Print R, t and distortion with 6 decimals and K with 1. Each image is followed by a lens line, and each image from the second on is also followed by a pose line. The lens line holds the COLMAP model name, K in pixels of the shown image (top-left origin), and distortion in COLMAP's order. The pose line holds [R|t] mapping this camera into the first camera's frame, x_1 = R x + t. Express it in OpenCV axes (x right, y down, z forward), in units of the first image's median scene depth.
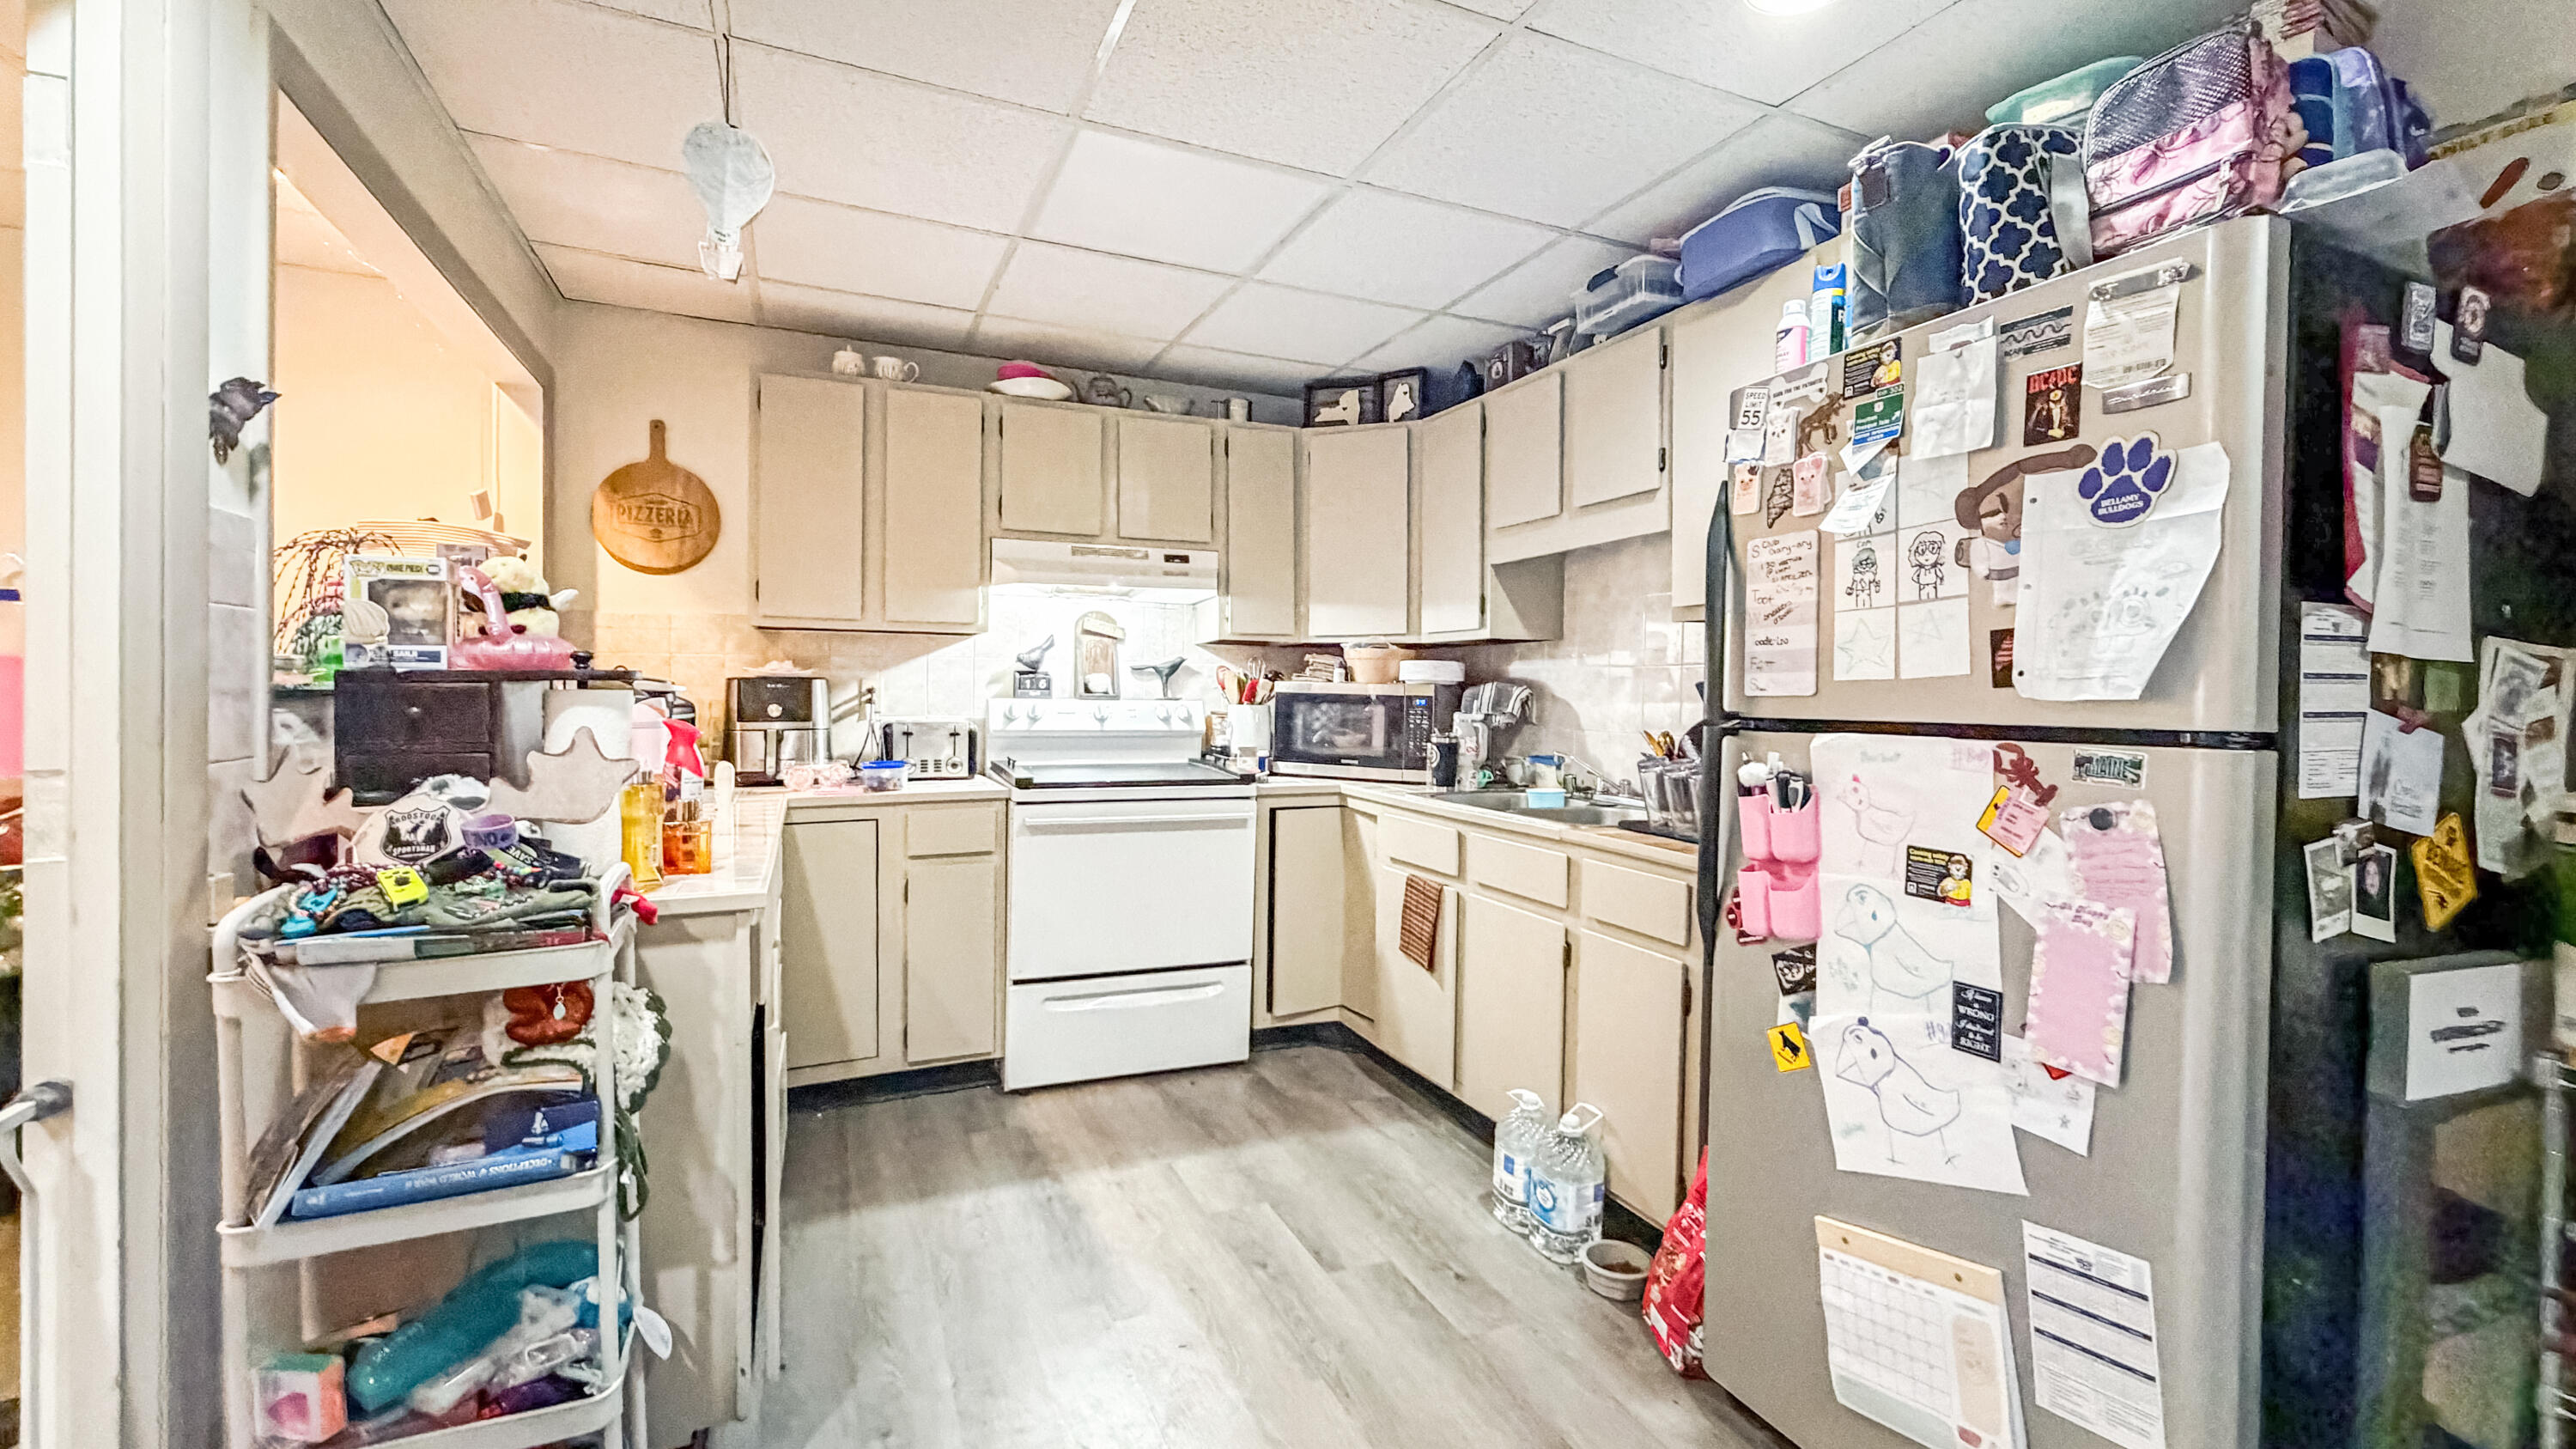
lens RADIAL K [[1045.2, 0, 1282.9], [0, 1045.2, 699.3], [0, 0, 1]] dist [0.000465, -0.000033]
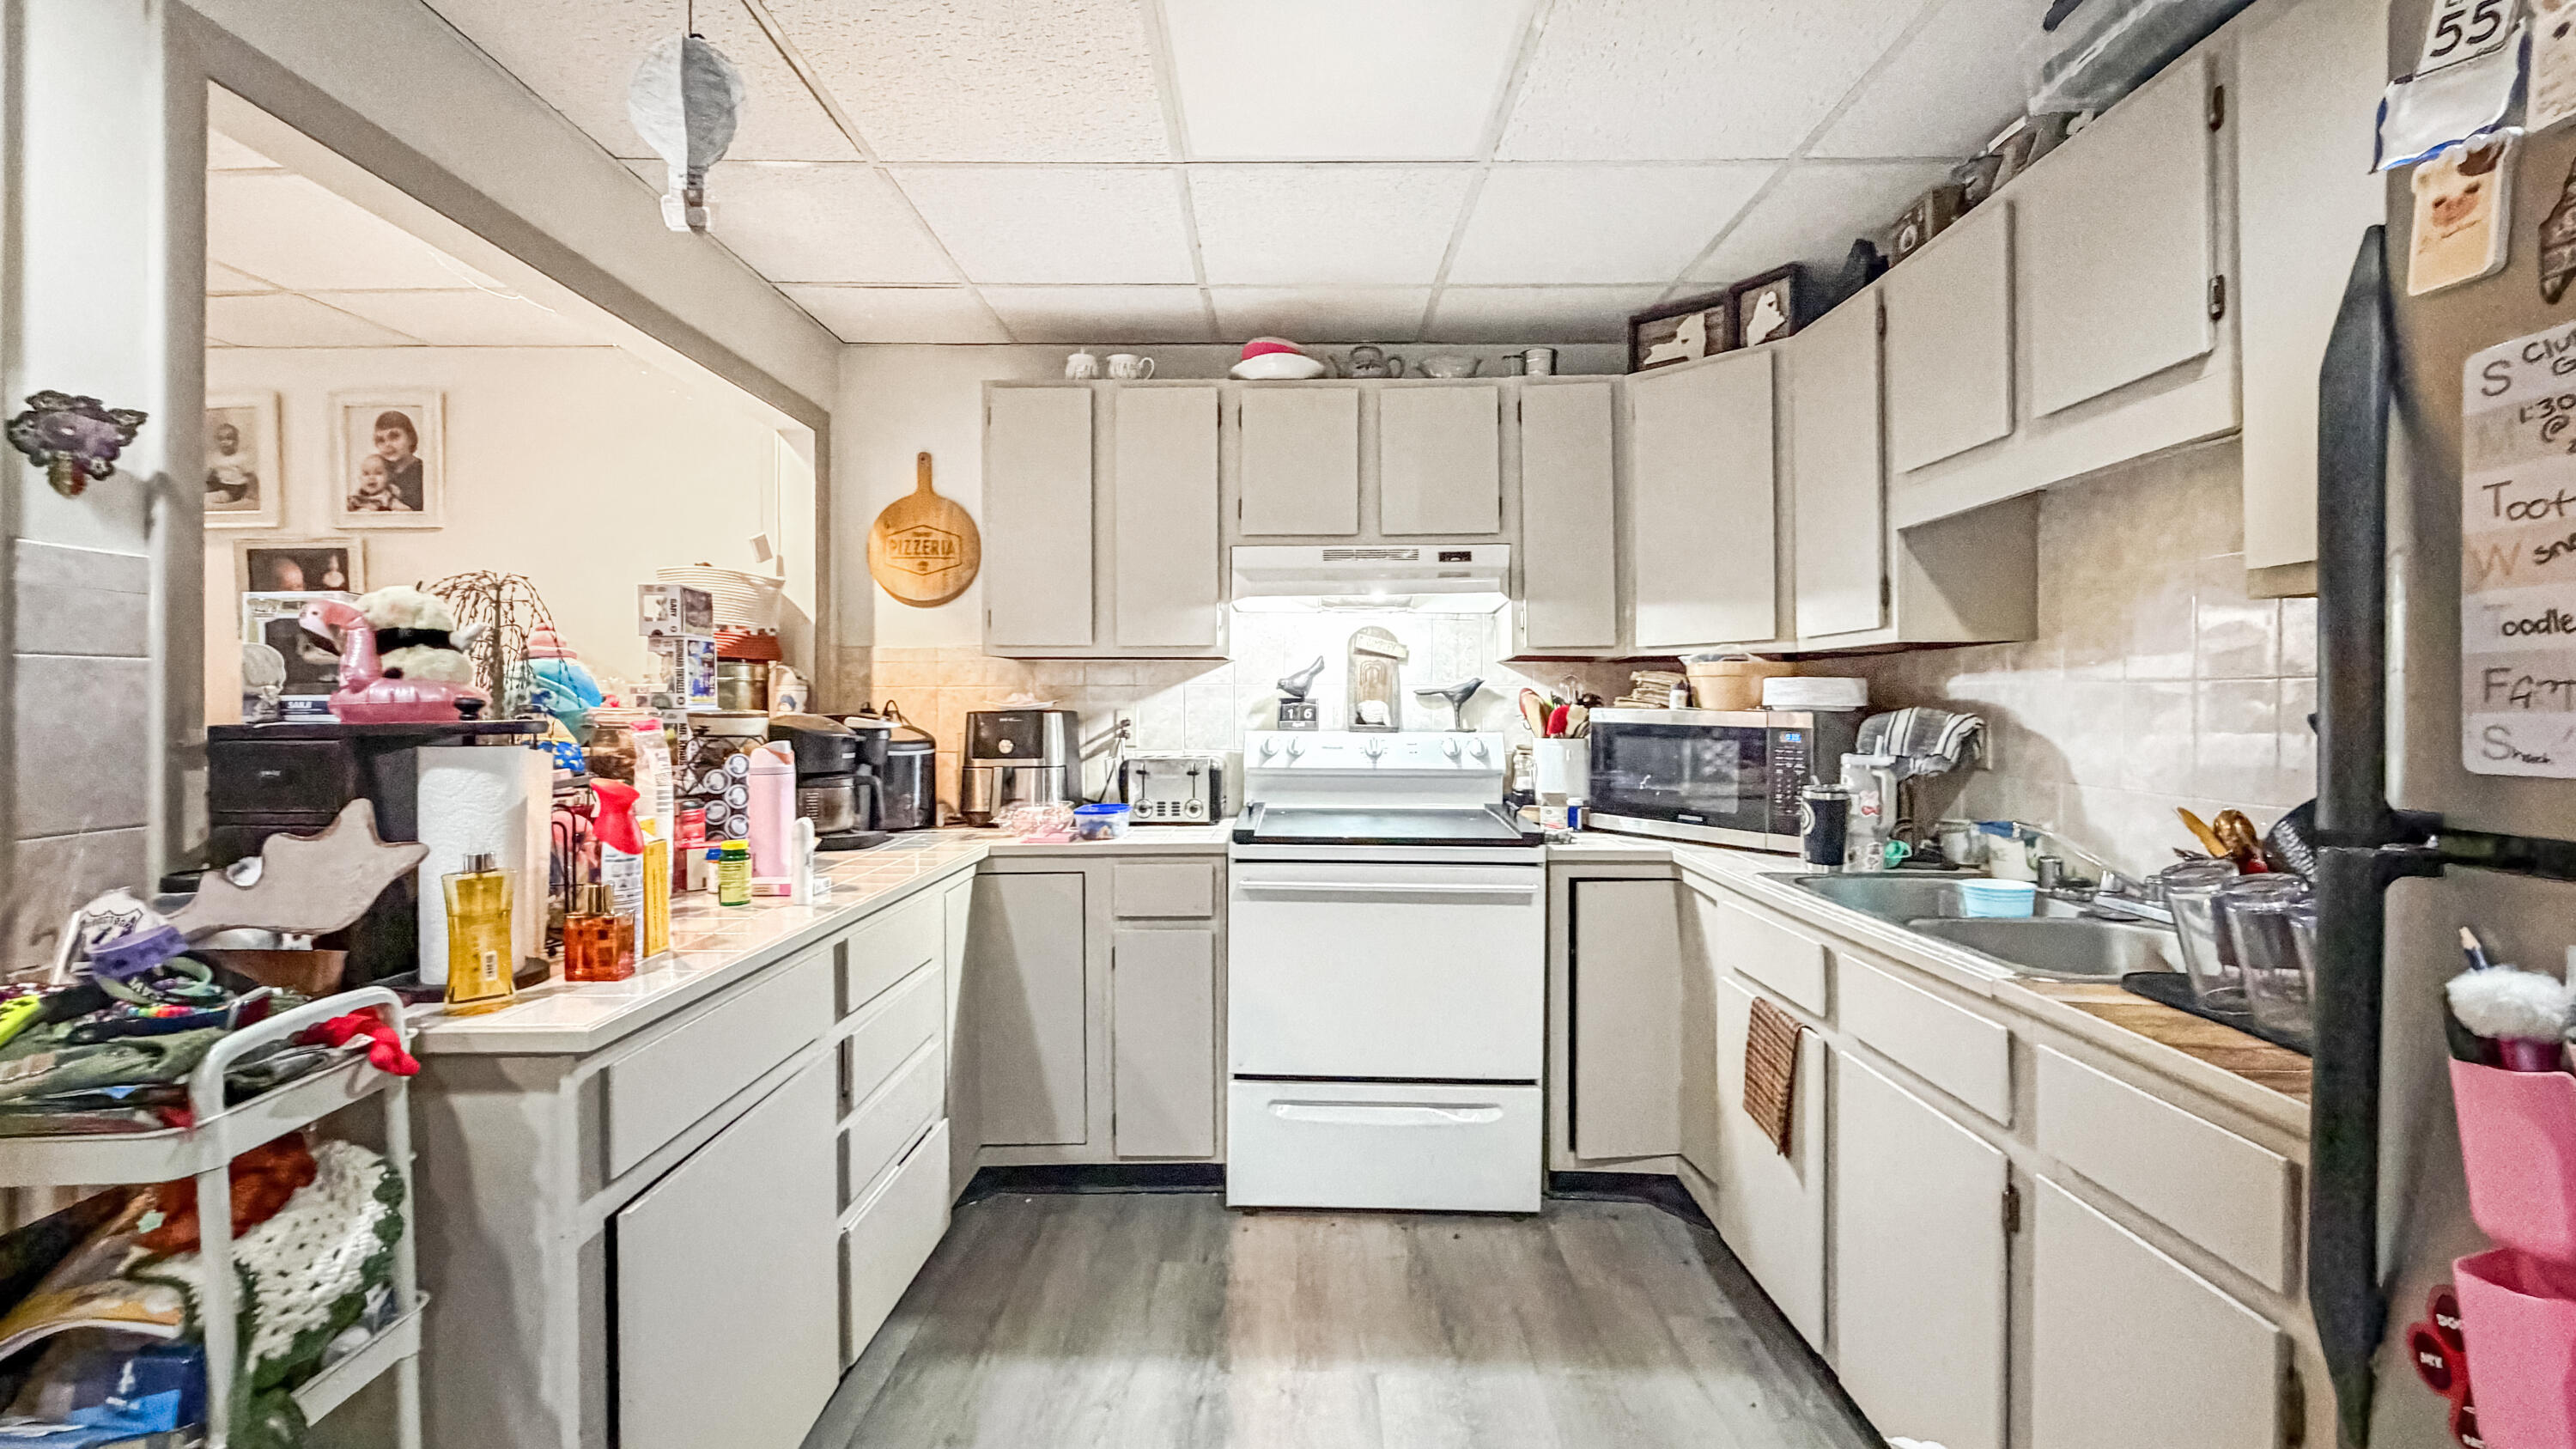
lens RADIAL K [[1019.9, 0, 1286.3], [0, 1019.9, 700.0], [0, 0, 1]] dist [-0.001256, -0.000054]
pose [[0.912760, -0.012213, -0.408315, 0.106038], [0.005709, 0.999837, -0.017142, -0.012881], [0.408457, 0.013316, 0.912680, 0.254270]]
